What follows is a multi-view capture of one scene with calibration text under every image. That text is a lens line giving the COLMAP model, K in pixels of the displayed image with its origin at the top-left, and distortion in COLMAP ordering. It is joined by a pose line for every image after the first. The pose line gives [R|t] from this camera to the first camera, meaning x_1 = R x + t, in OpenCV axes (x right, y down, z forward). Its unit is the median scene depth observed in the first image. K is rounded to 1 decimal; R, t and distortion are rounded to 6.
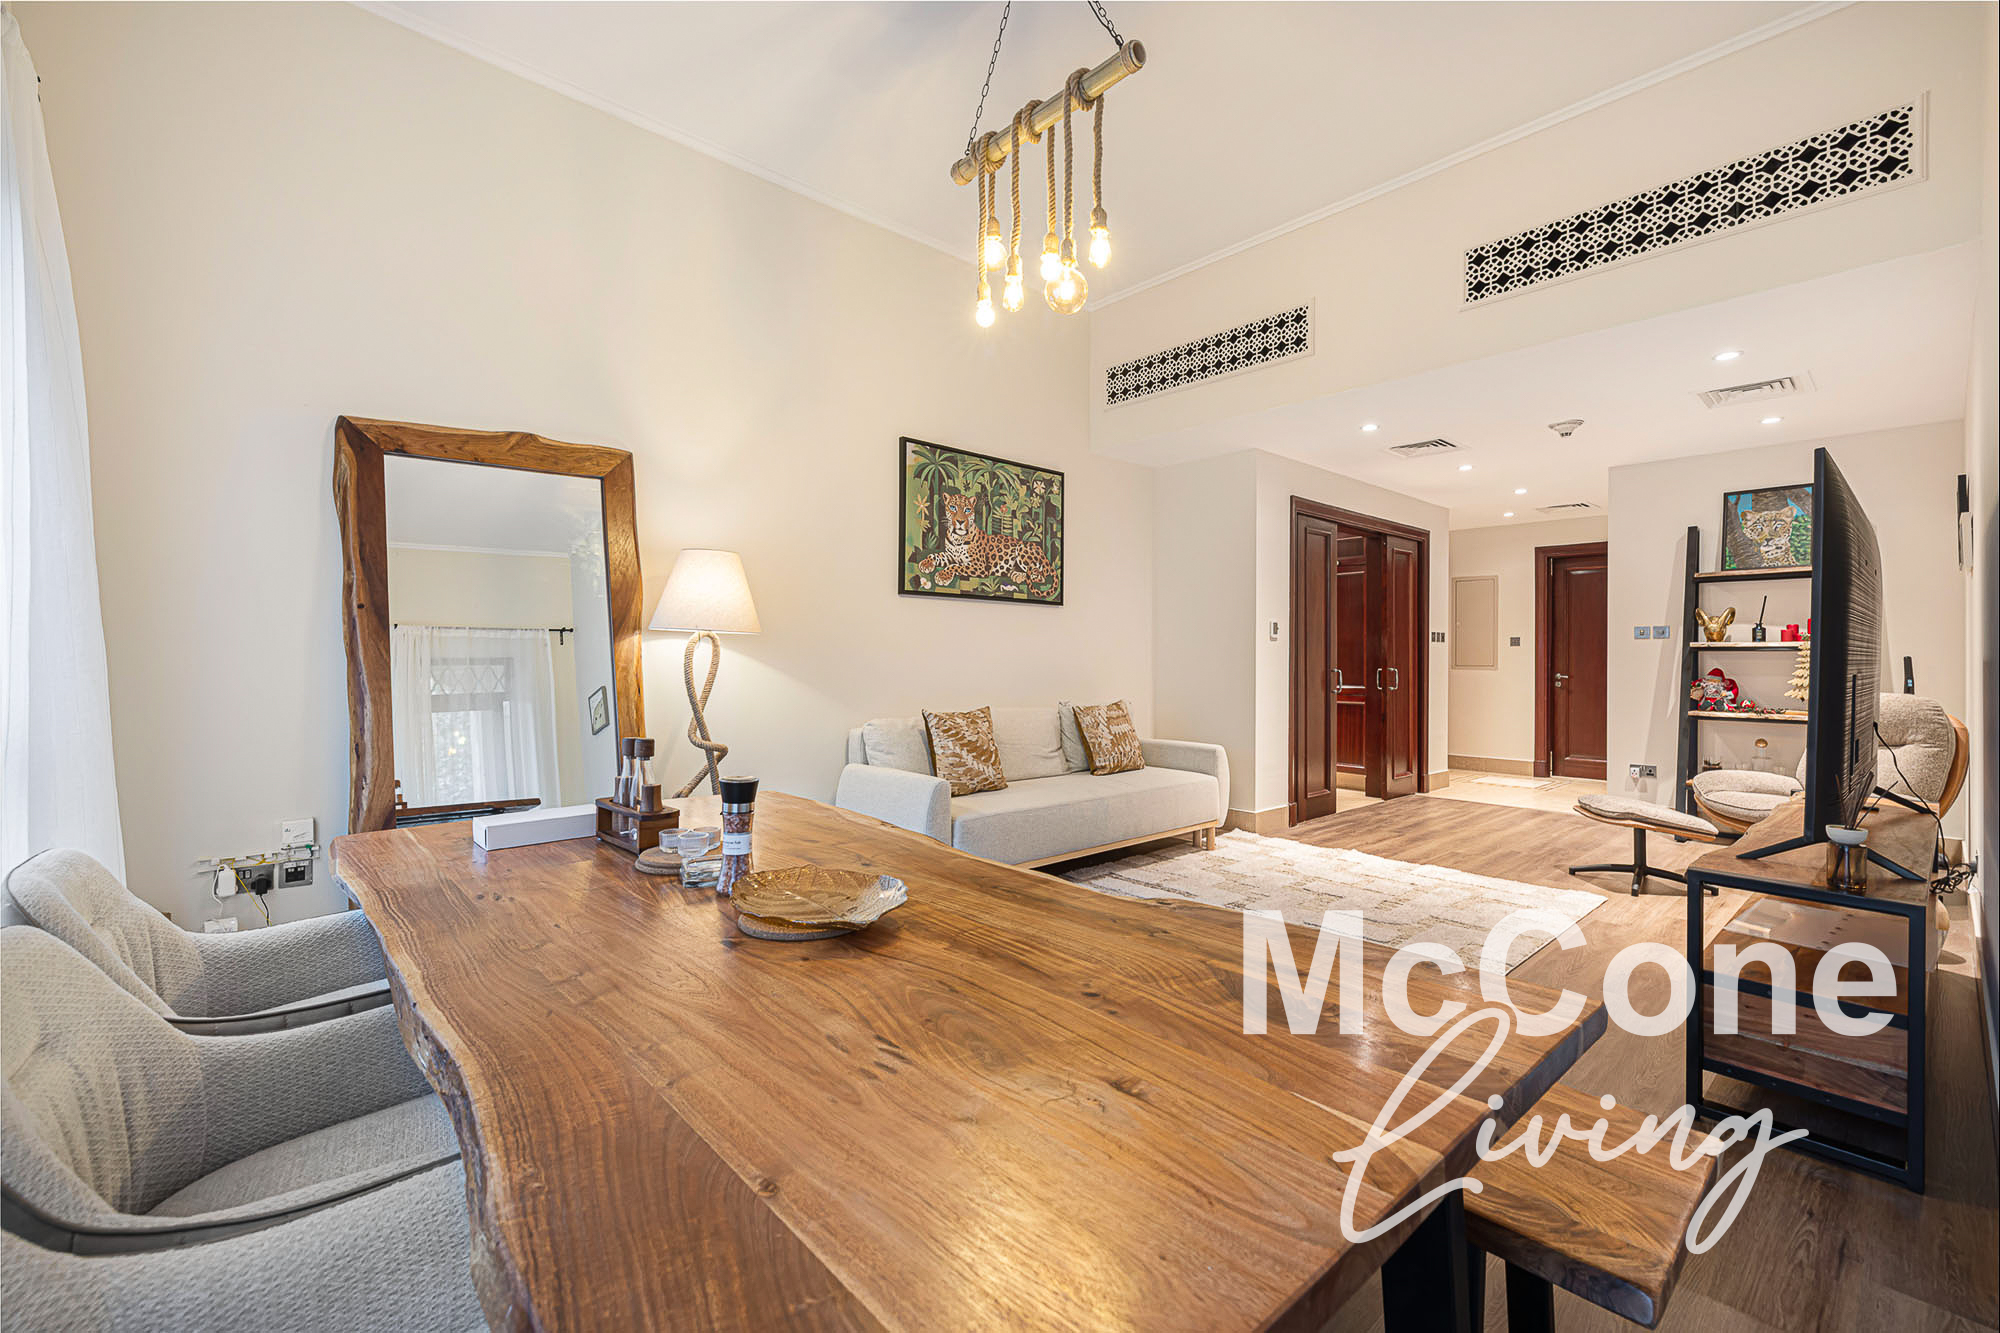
lens RADIAL K [[846.1, 0, 1003.7], [0, 846.1, 656.5], [0, 0, 1]] dist [0.000053, 0.000535]
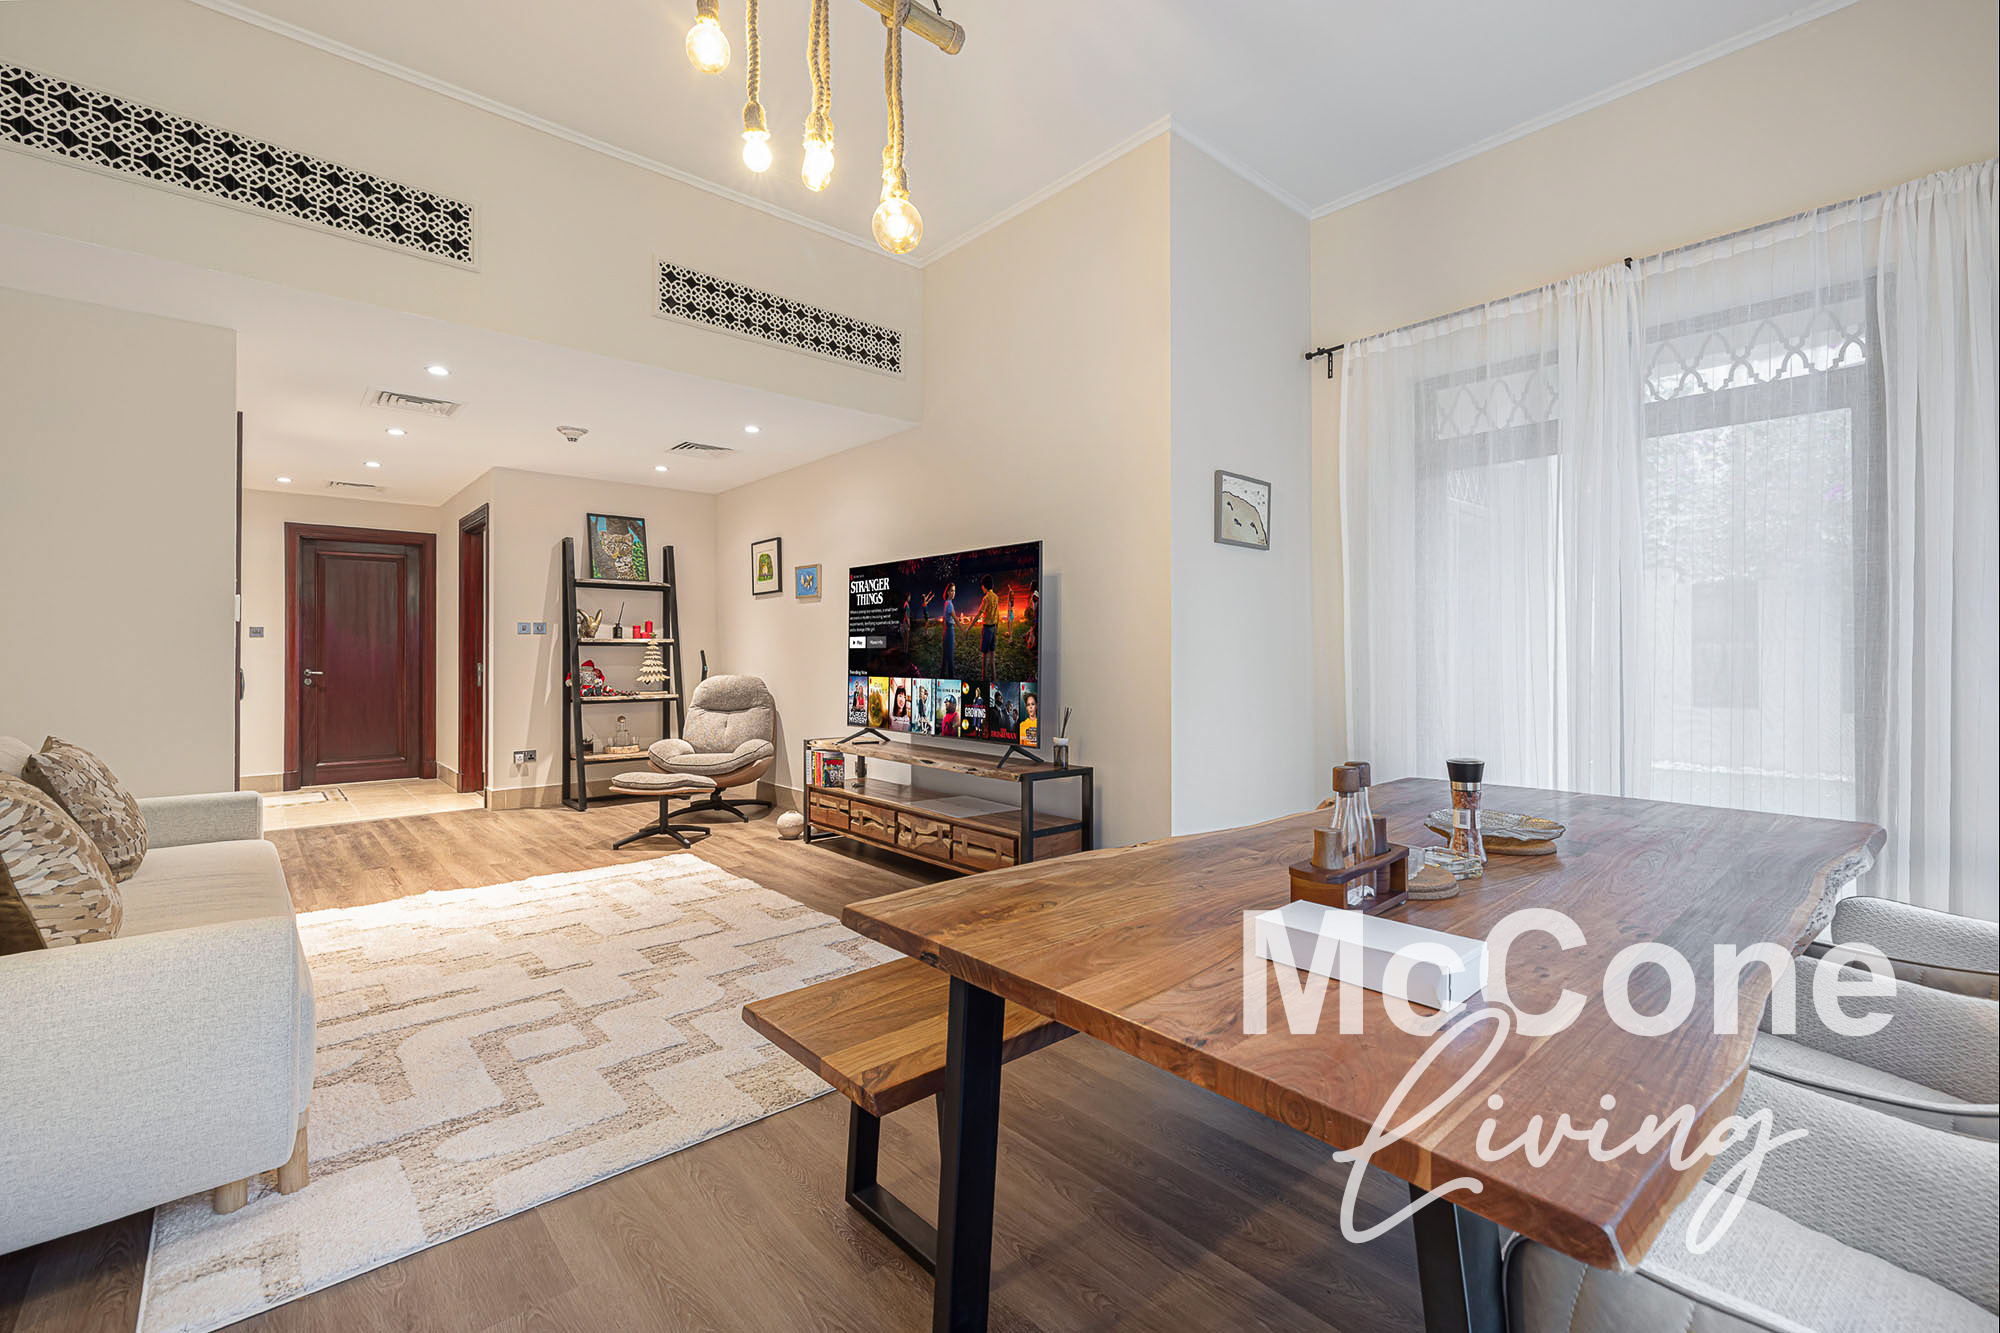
lens RADIAL K [[867.7, 0, 1005.0], [0, 867.7, 642.3], [0, 0, 1]] dist [0.002278, 0.000443]
pose [[0.000693, 0.009640, 0.999953, -0.386461], [-0.000481, 0.999953, -0.009640, 0.000440], [-1.000000, -0.000474, 0.000698, 0.427458]]
